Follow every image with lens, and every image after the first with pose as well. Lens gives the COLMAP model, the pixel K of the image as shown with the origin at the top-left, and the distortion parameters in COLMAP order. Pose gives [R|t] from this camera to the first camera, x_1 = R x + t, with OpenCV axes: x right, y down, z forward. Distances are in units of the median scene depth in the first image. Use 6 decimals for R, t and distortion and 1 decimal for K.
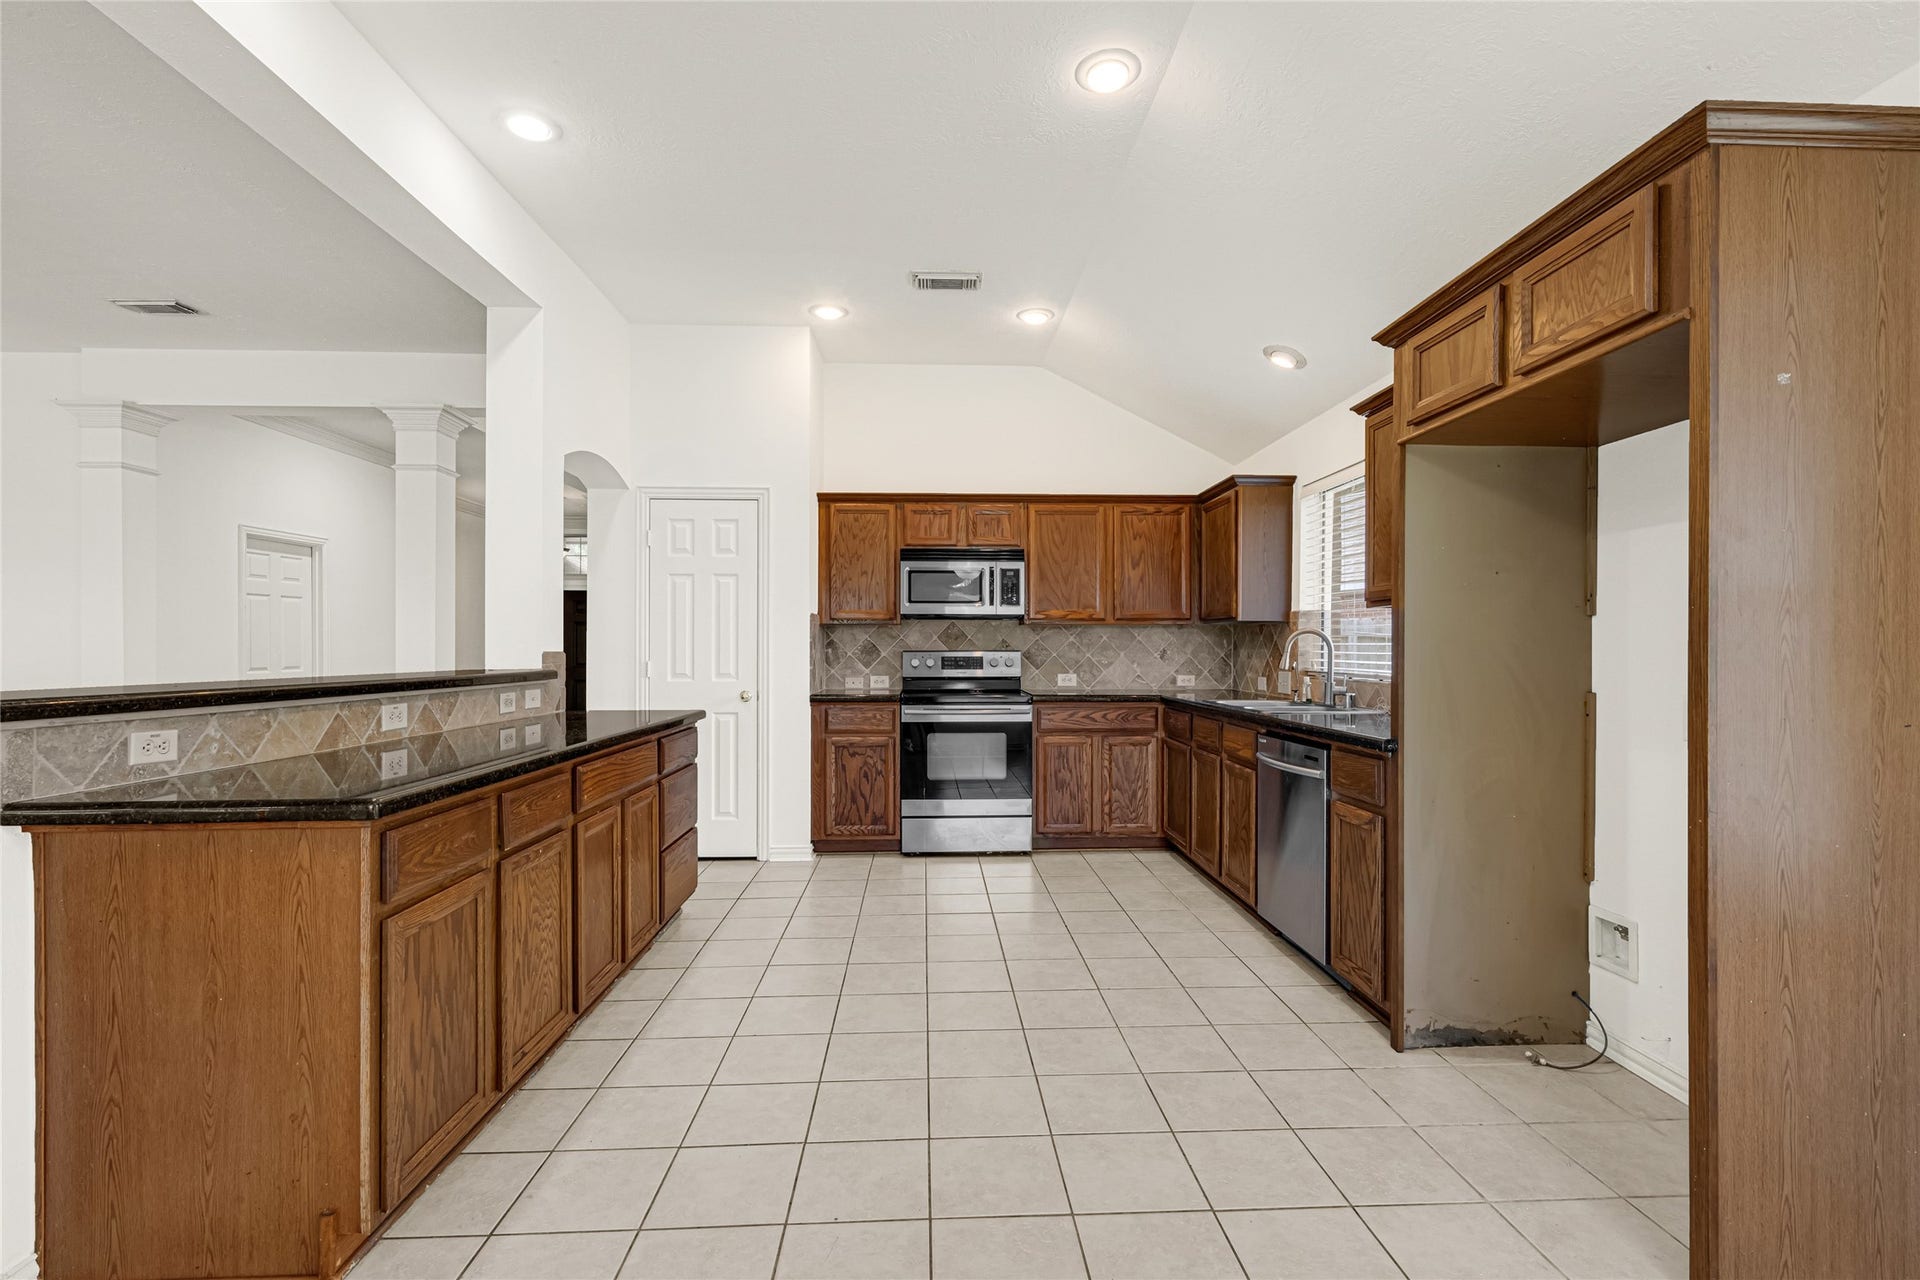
lens RADIAL K [[865.3, 0, 960.0], [0, 865.3, 640.0], [0, 0, 1]] dist [0.001212, 0.000244]
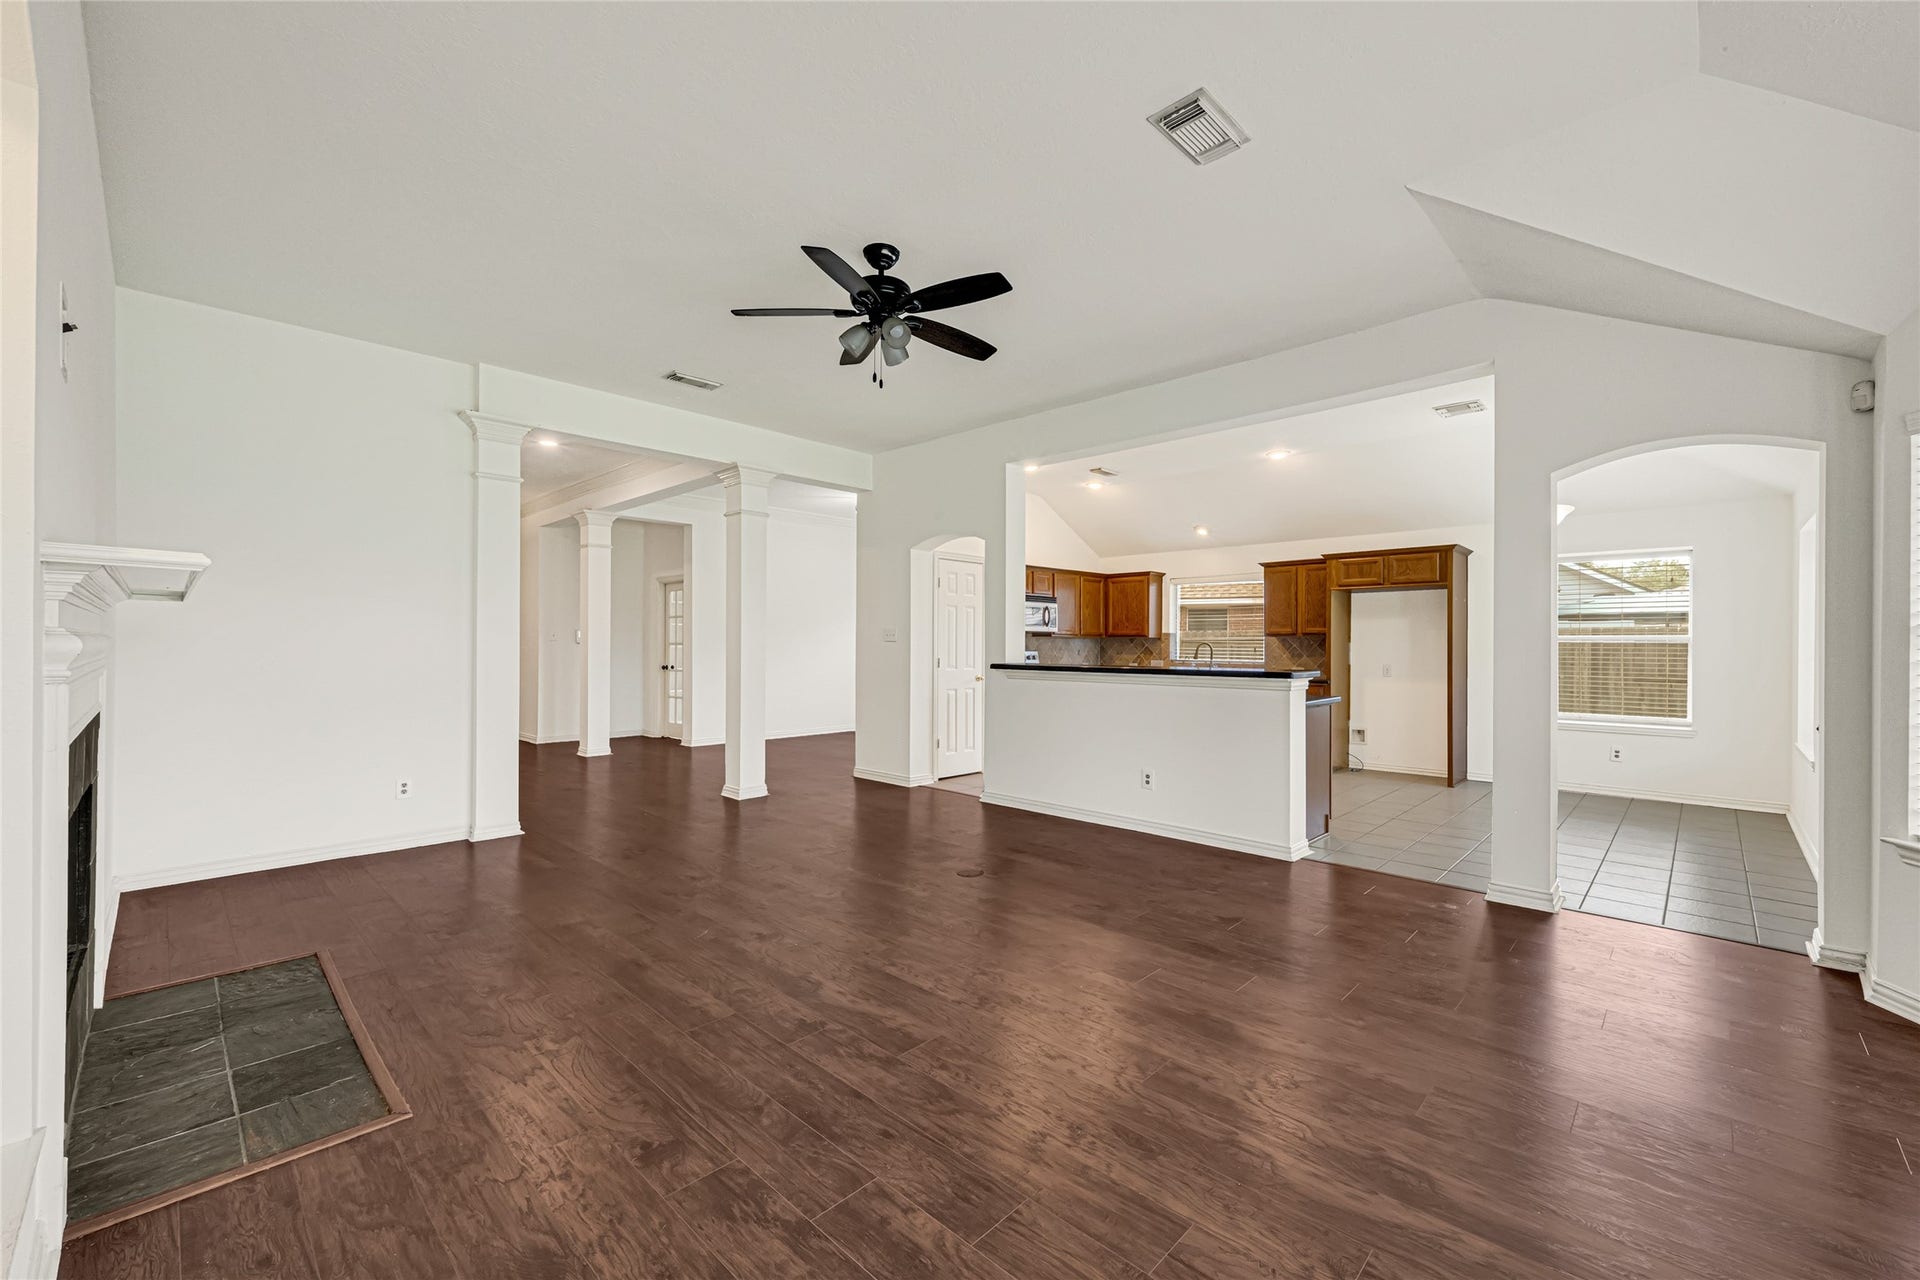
lens RADIAL K [[768.9, 0, 962.3], [0, 768.9, 643.4], [0, 0, 1]] dist [0.000245, 0.000042]
pose [[0.723077, 0.008098, 0.690720, -1.367787], [-0.015324, 0.999873, 0.004319, -0.009097], [-0.690597, -0.013708, 0.723110, -0.079615]]
